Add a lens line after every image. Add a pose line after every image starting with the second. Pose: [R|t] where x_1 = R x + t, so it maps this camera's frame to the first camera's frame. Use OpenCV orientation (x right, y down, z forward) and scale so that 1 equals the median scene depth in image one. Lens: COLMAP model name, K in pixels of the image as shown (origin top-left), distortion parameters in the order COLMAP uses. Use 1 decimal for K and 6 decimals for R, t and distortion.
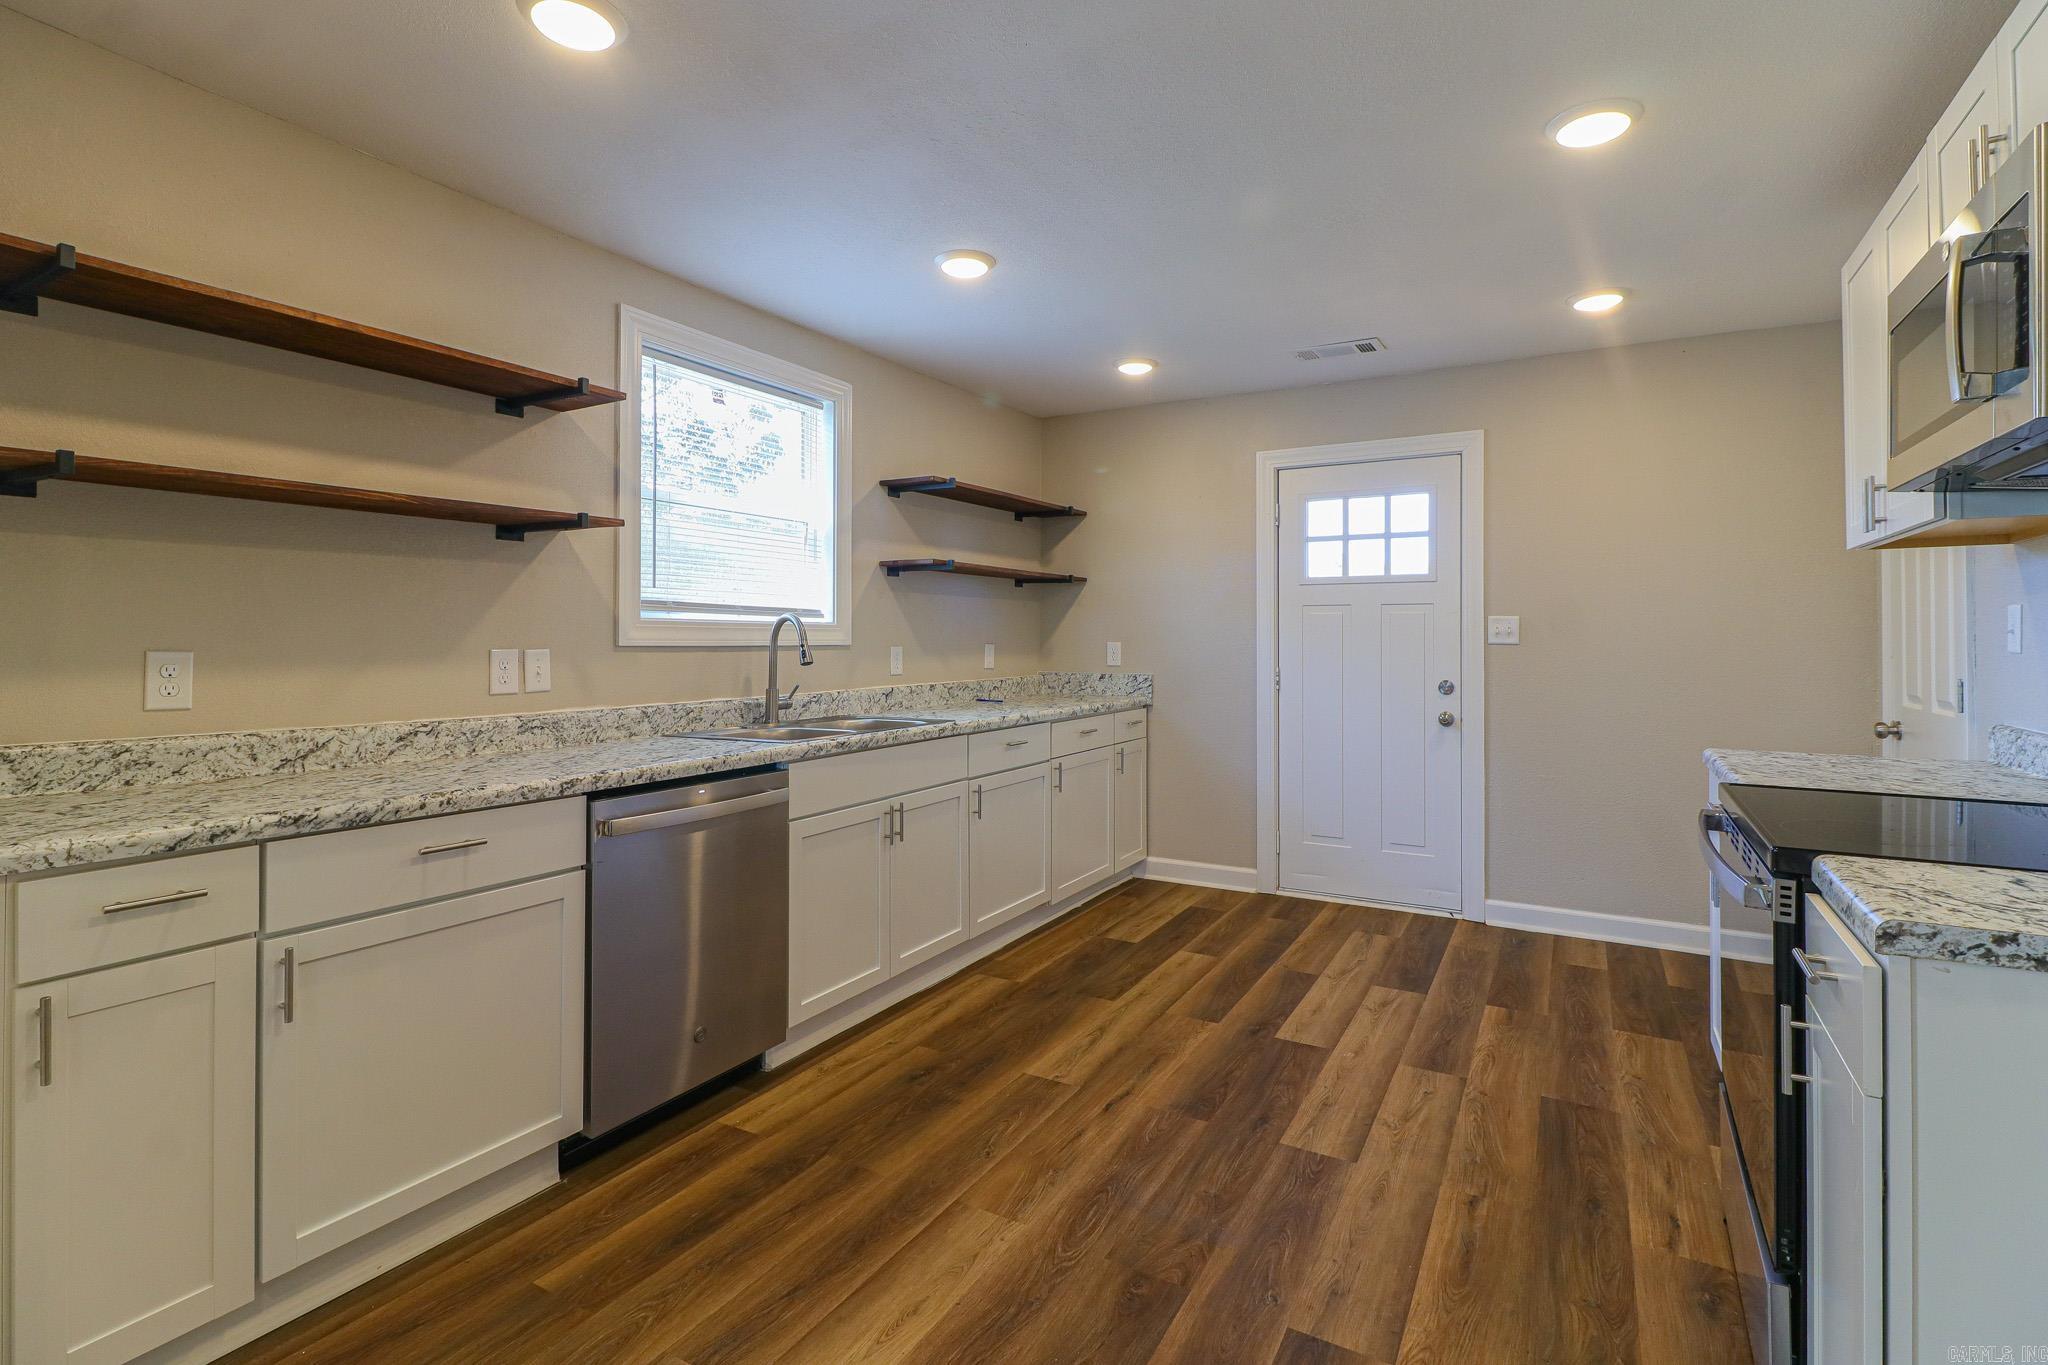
lens RADIAL K [[992.8, 0, 1009.7], [0, 992.8, 631.5], [0, 0, 1]] dist [0.019341, -0.013953]
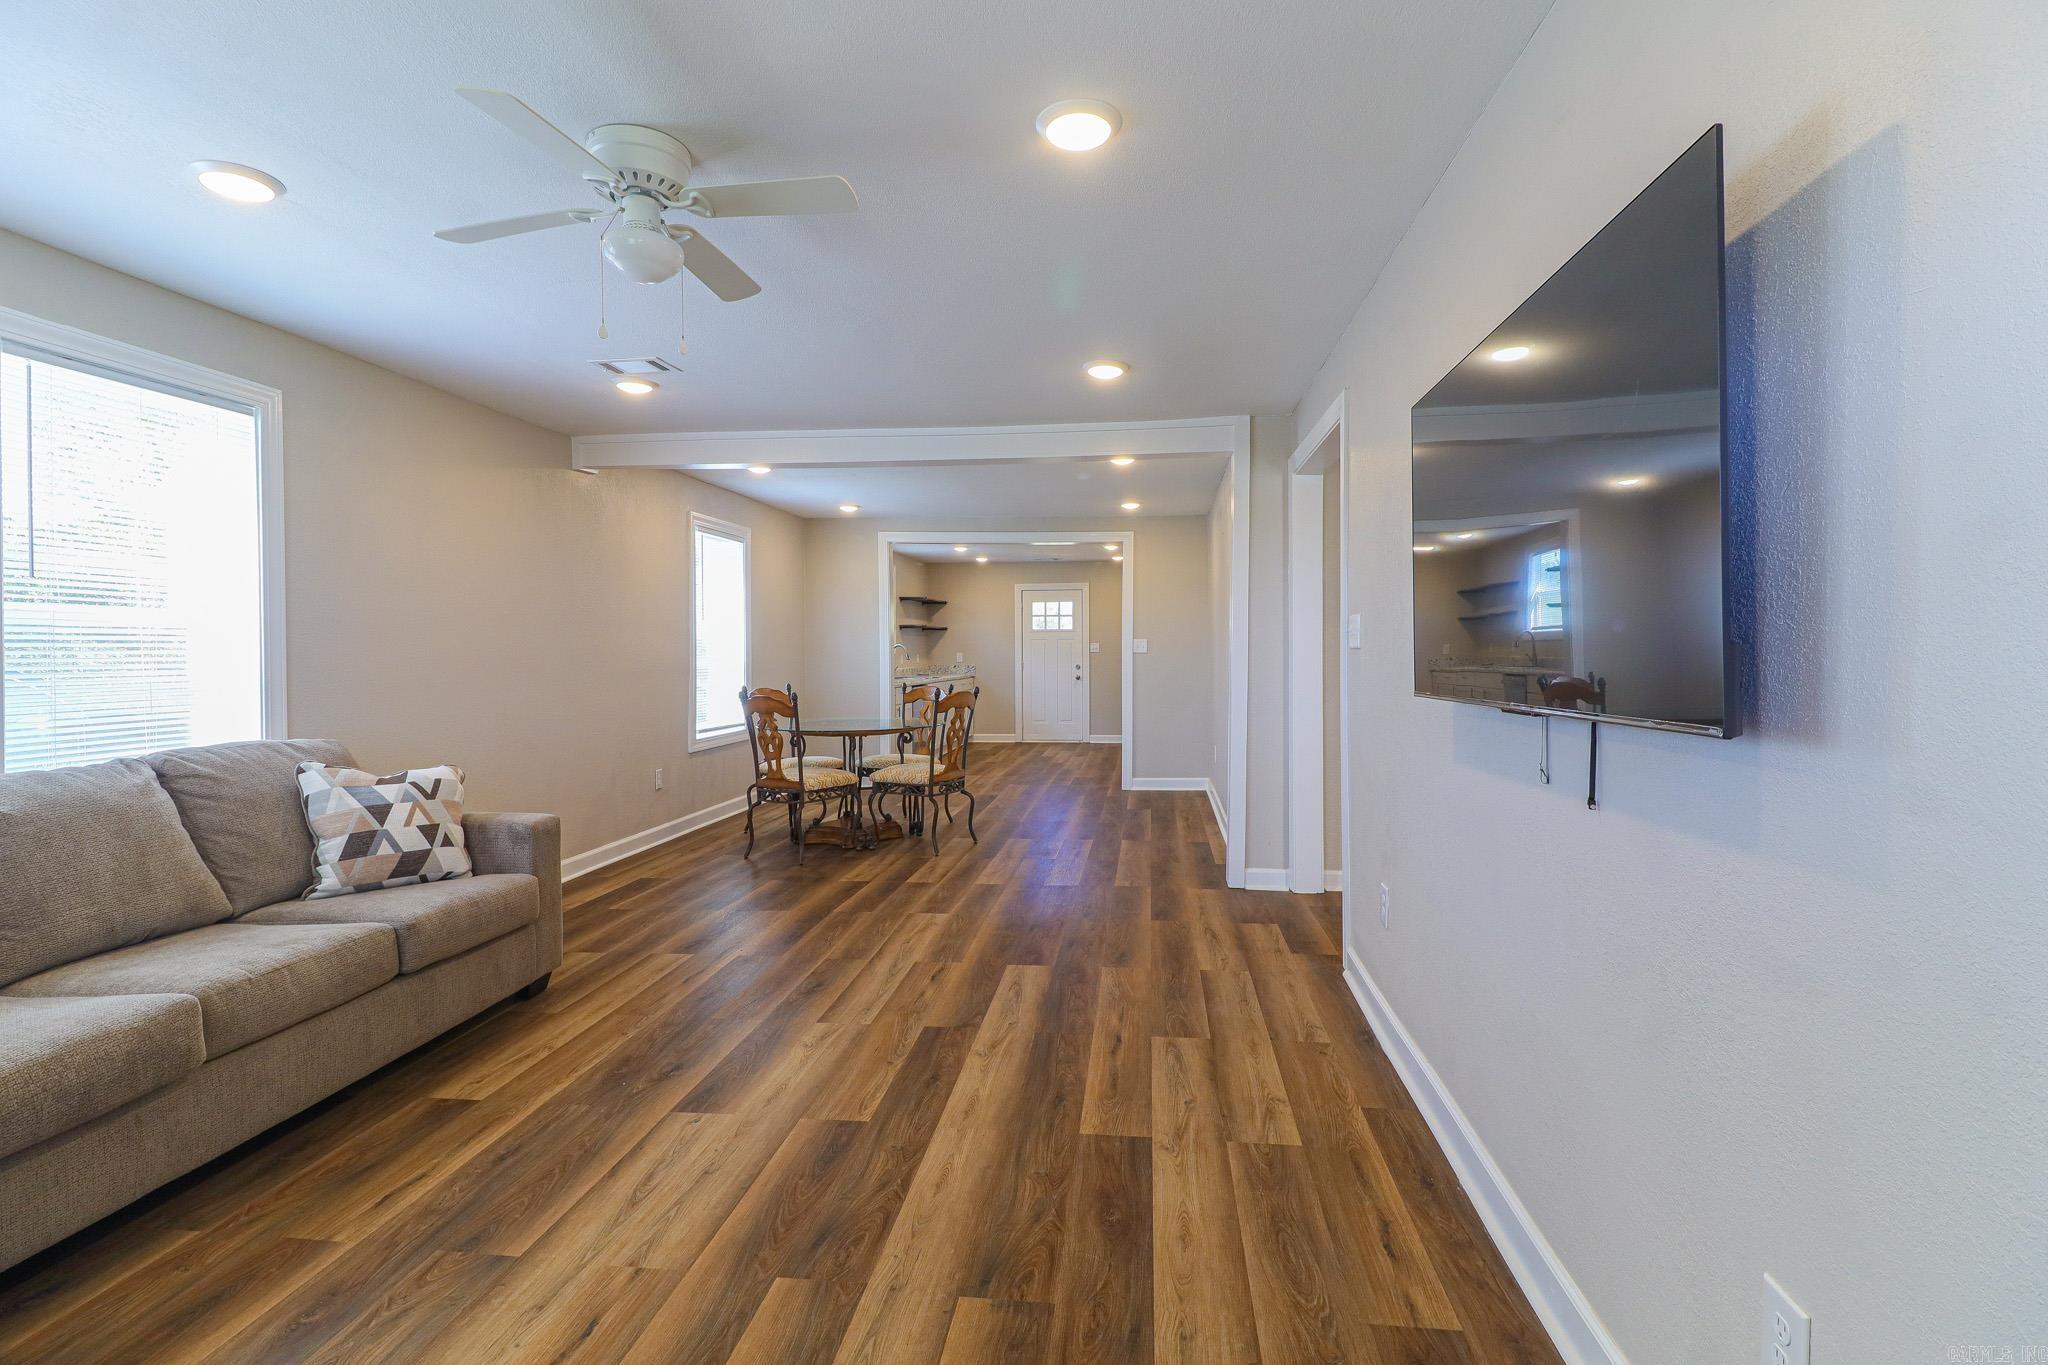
lens RADIAL K [[992.8, 0, 1032.2], [0, 992.8, 663.3], [0, 0, 1]] dist [0.019341, -0.013953]
pose [[0.924592, -0.009740, 0.380835, -1.357120], [0.003032, 0.999830, 0.018210, -0.016887], [-0.380947, -0.015682, 0.924464, -2.808169]]
